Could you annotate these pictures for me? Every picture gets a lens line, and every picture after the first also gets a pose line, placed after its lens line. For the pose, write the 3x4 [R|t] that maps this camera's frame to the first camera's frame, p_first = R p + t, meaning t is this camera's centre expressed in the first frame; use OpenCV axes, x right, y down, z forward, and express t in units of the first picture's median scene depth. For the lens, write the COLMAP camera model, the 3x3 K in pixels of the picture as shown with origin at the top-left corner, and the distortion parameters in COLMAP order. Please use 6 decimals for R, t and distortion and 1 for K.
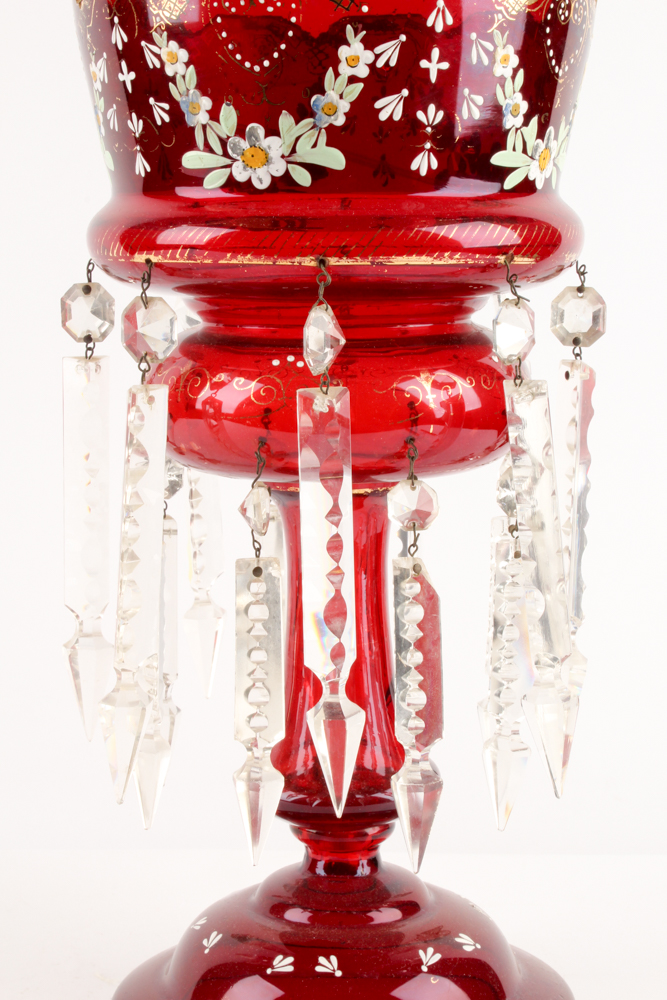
lens RADIAL K [[2014.8, 0, 339.2], [0, 2014.8, 497.0], [0, 0, 1]] dist [0.010496, 0.000000]
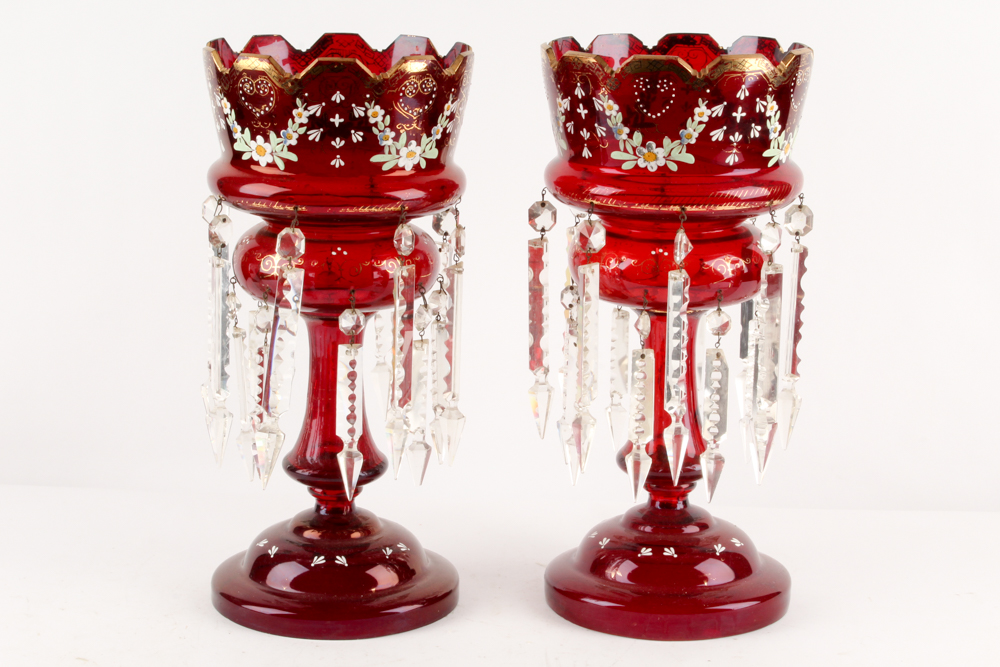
lens RADIAL K [[2414.7, 0, 493.8], [0, 2414.7, 335.7], [0, 0, 1]] dist [0.079518, 0.000000]
pose [[0.998680, 0.000386, 0.051369, -0.312556], [-0.004703, 0.996460, 0.083941, -0.184777], [-0.051155, -0.084072, 0.995146, -1.388827]]
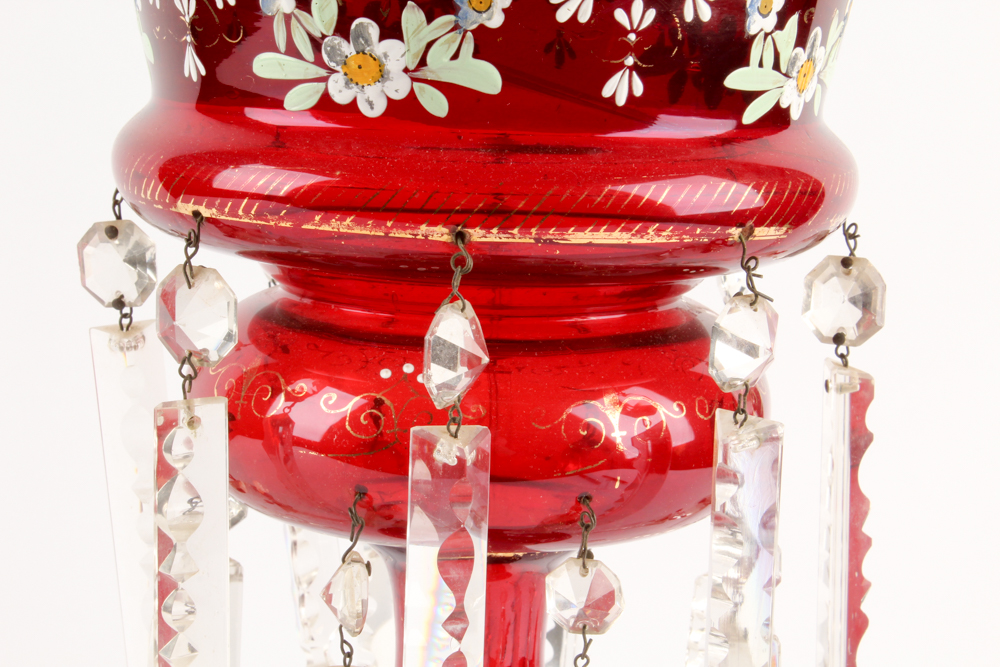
lens RADIAL K [[2477.3, 0, 476.7], [0, 2477.3, 364.9], [0, 0, 1]] dist [0.023178, 0.000000]
pose [[0.999246, 0.038340, -0.006097, 0.003205], [-0.038169, 0.998929, 0.026148, -0.091448], [0.007093, -0.025896, 0.999639, 0.189349]]
